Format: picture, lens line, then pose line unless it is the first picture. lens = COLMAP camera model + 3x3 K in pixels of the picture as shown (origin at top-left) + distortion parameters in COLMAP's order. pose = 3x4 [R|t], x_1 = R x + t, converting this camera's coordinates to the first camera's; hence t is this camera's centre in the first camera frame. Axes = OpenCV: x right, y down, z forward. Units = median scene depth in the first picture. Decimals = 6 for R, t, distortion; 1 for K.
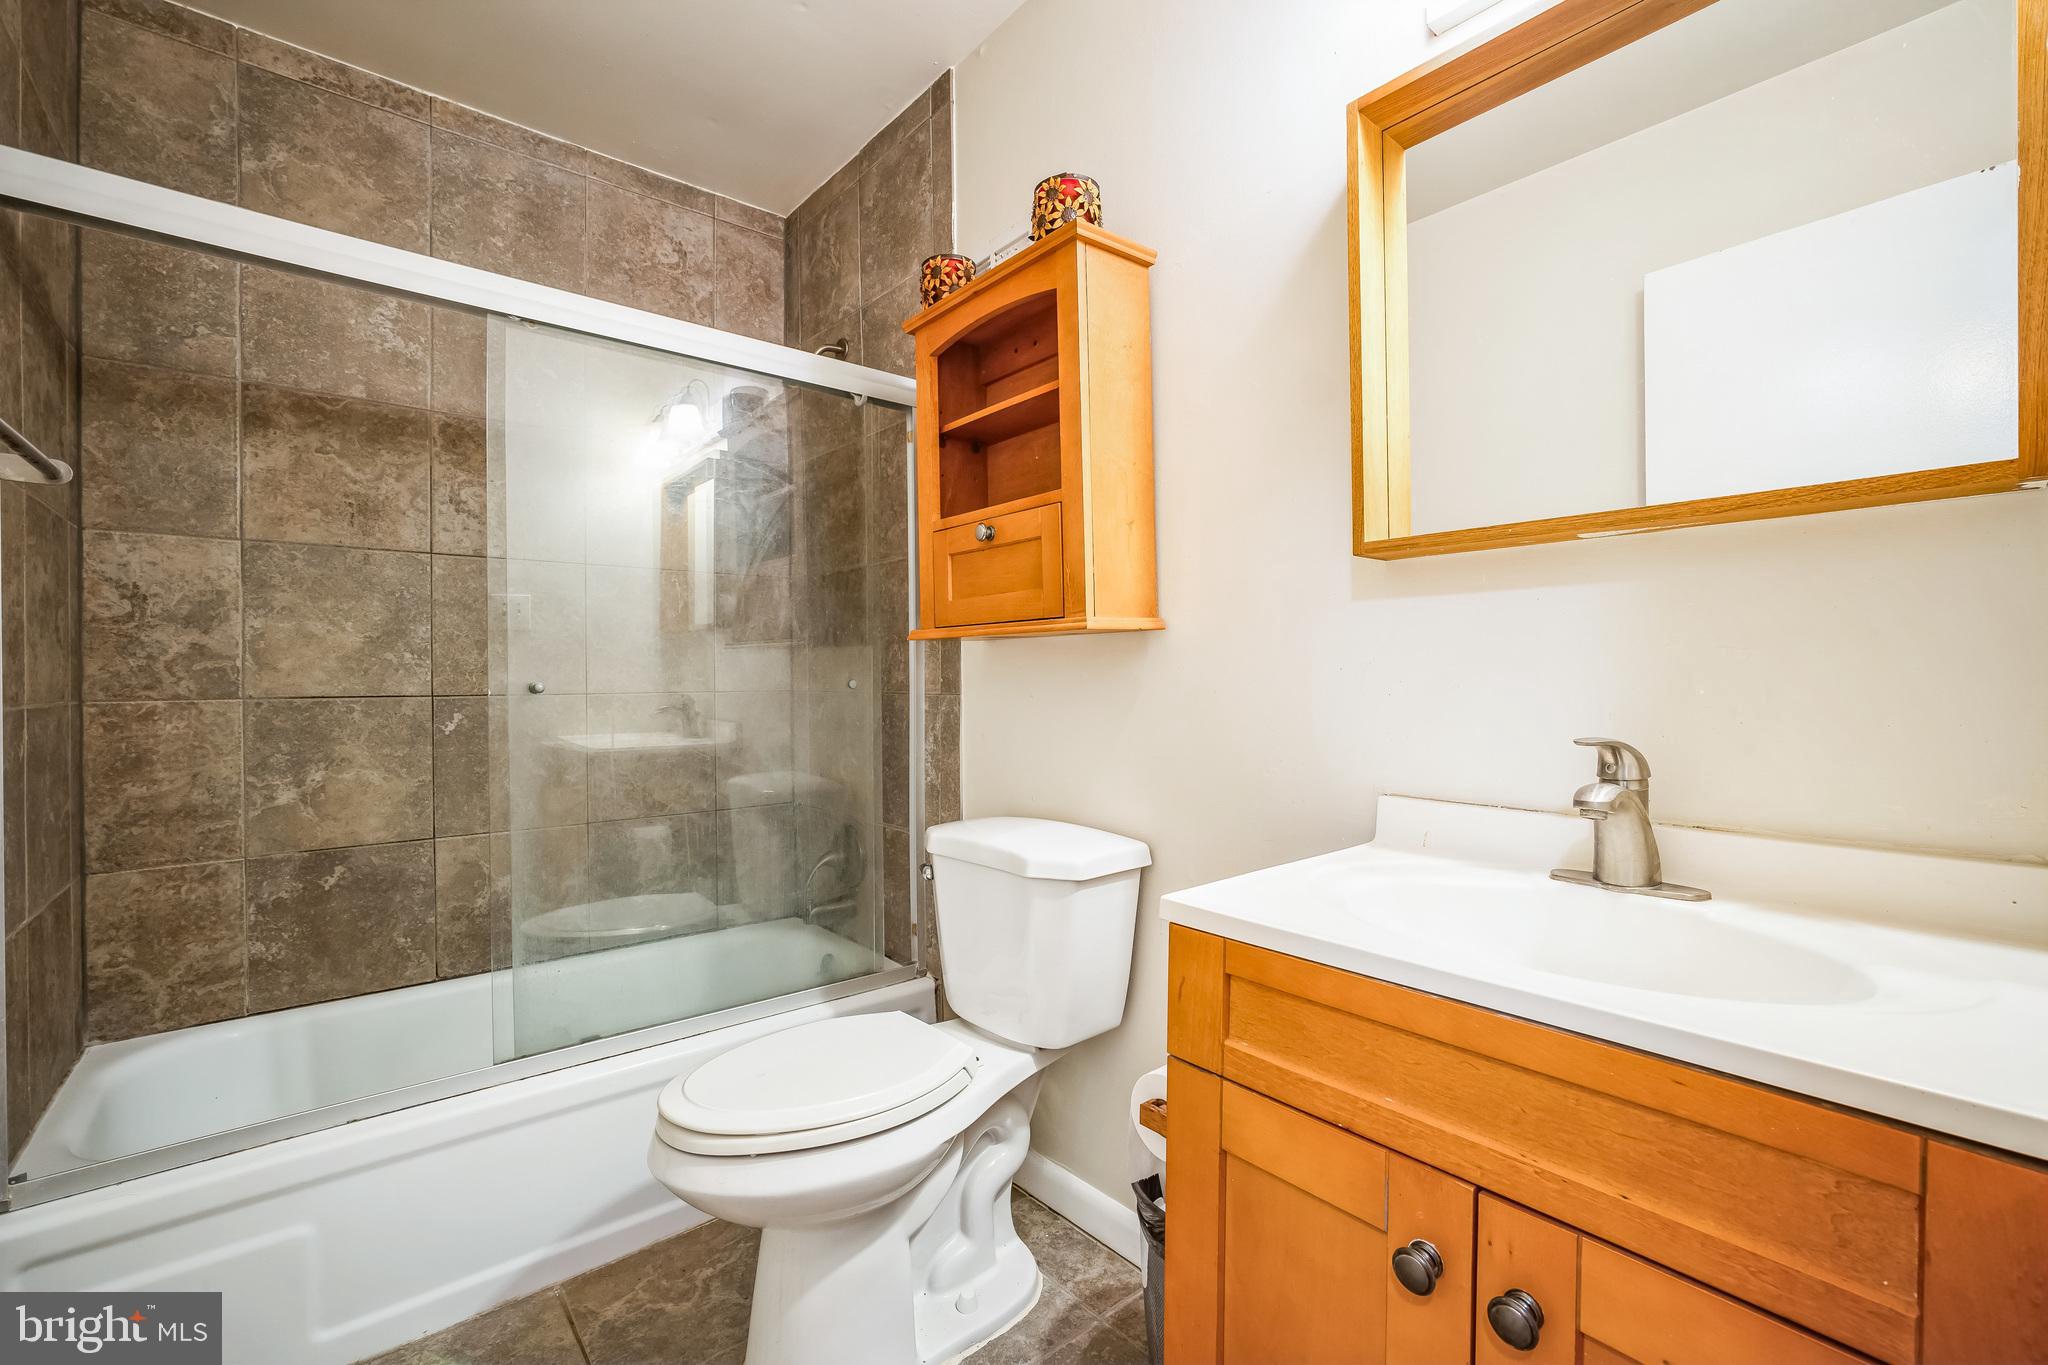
lens RADIAL K [[875.8, 0, 1021.5], [0, 875.8, 690.0], [0, 0, 1]] dist [-0.032374, 0.012095]
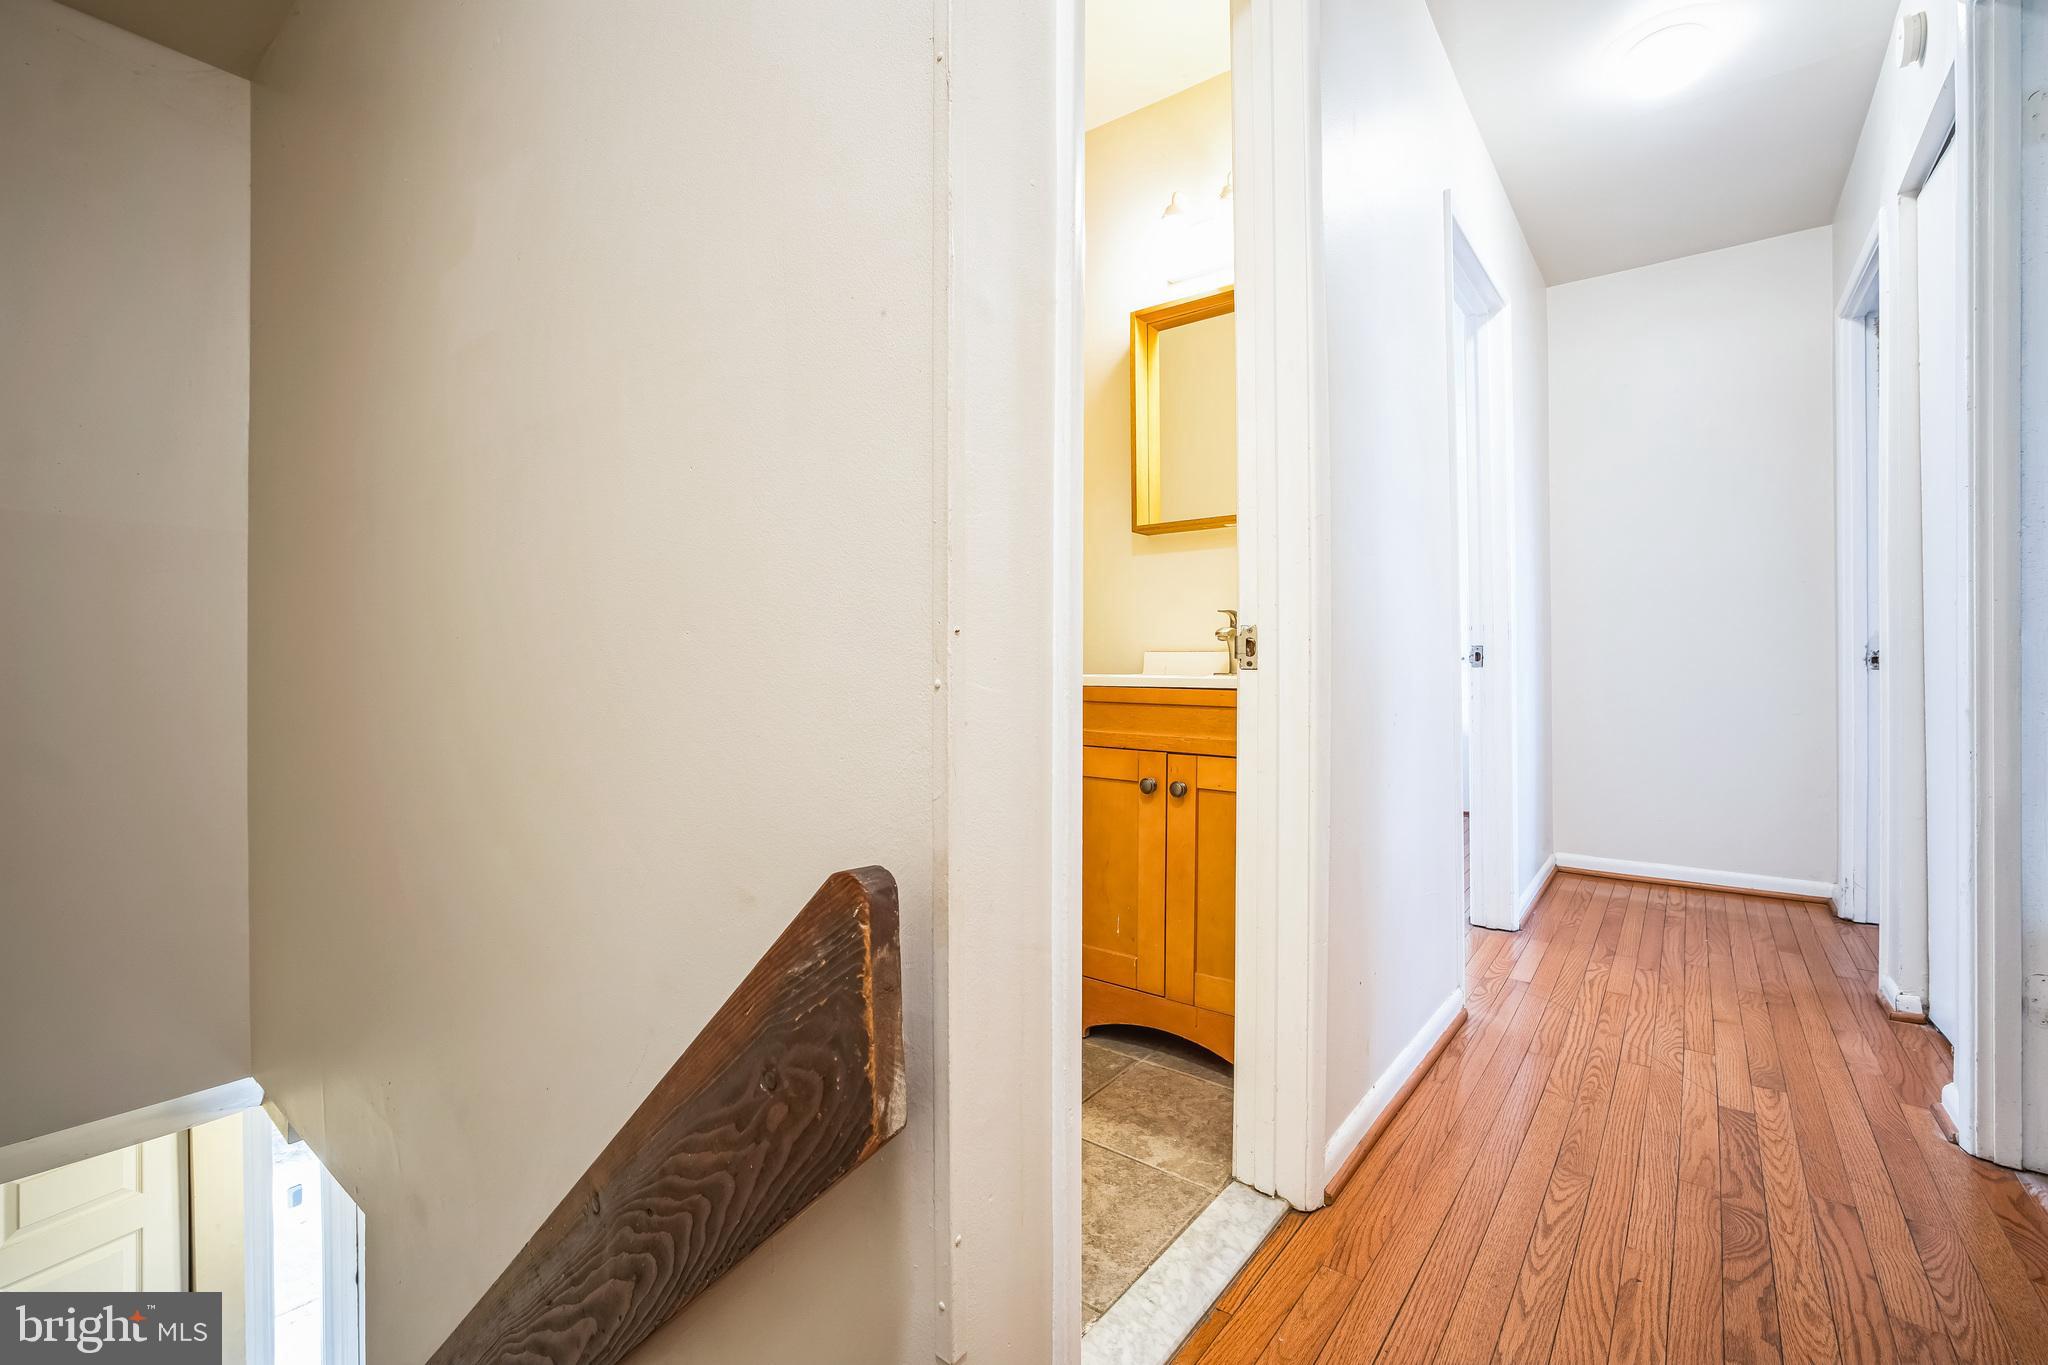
lens RADIAL K [[875.8, 0, 1021.5], [0, 875.8, 690.0], [0, 0, 1]] dist [-0.032374, 0.012095]
pose [[0.978274, -0.001677, 0.207309, -0.306366], [0.000016, 0.999968, 0.008014, 0.204690], [-0.207316, -0.007837, 0.978243, -0.980240]]
